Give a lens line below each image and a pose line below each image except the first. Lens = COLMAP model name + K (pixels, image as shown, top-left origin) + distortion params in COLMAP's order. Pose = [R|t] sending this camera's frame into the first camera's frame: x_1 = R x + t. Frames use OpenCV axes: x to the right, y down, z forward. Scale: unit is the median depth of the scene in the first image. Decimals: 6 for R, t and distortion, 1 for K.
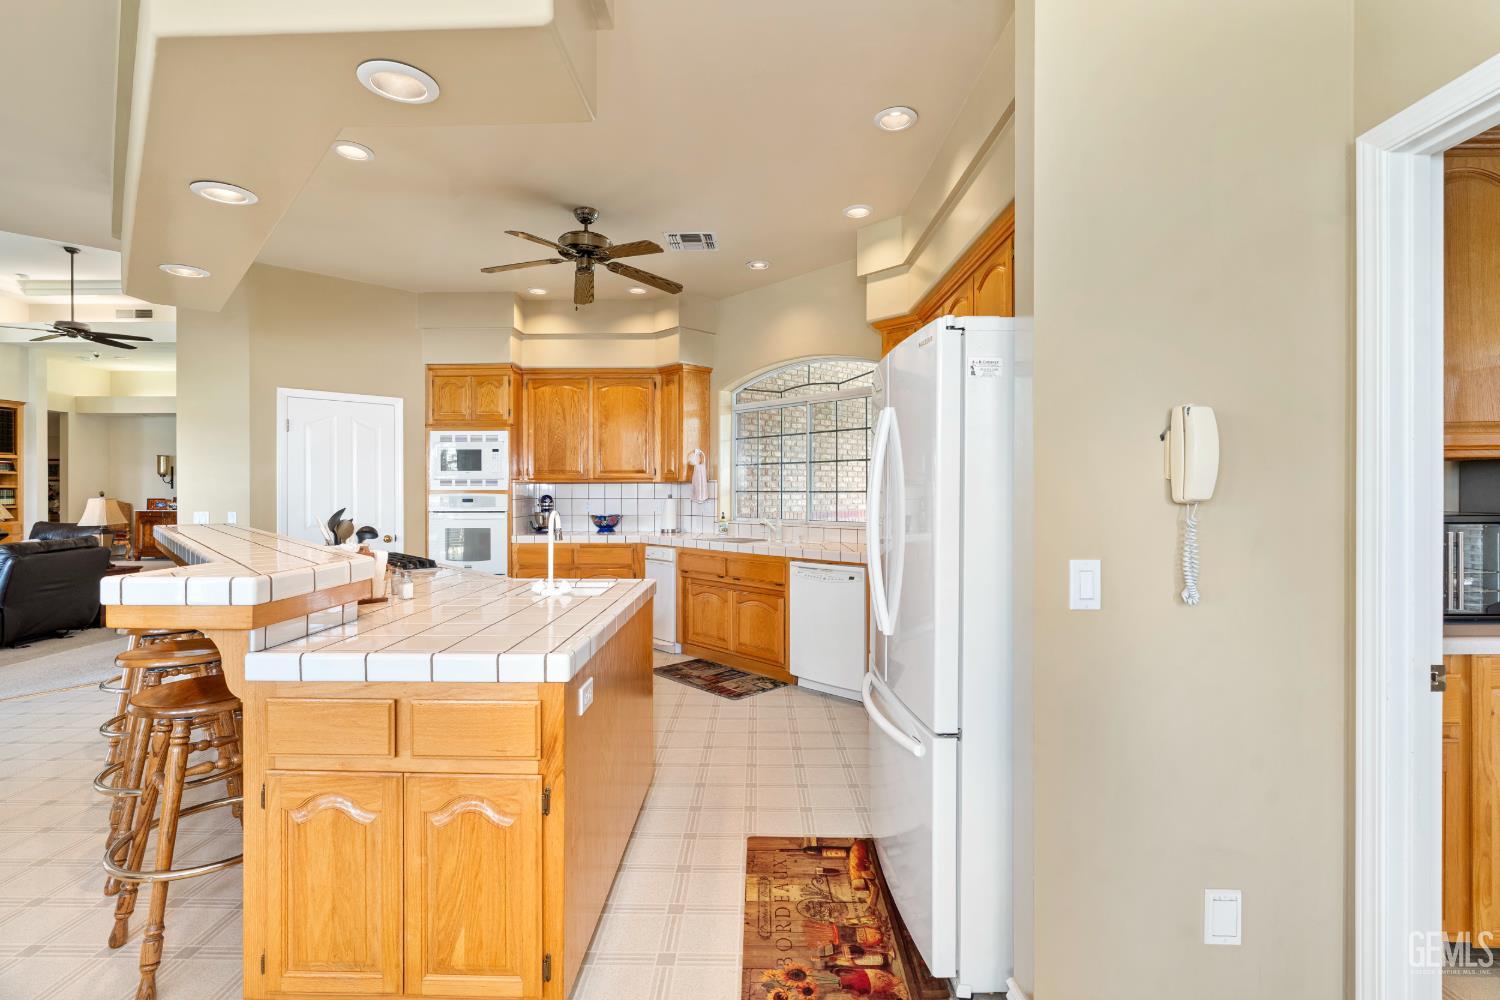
lens RADIAL K [[691.3, 0, 745.8], [0, 691.3, 491.6], [0, 0, 1]] dist [-0.000033, 0.000639]
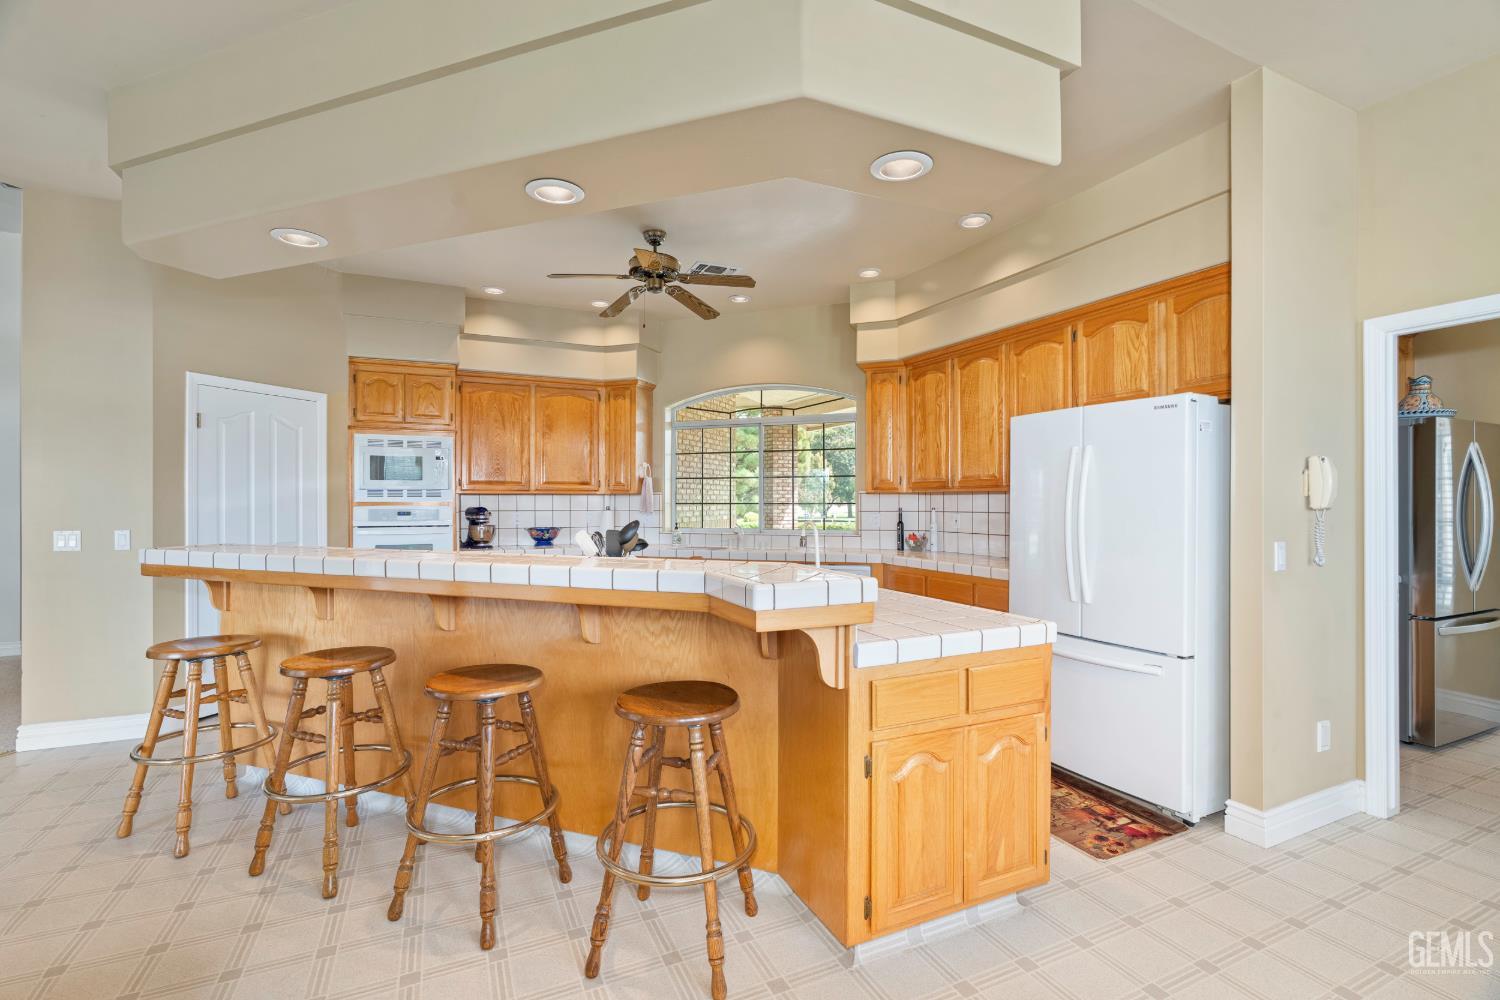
lens RADIAL K [[691.3, 0, 722.1], [0, 691.3, 501.2], [0, 0, 1]] dist [-0.000033, 0.000639]
pose [[0.894160, 0.001189, 0.447746, -0.434051], [0.000165, 0.999996, -0.002985, -0.000246], [-0.447748, 0.002743, 0.894156, 0.021009]]
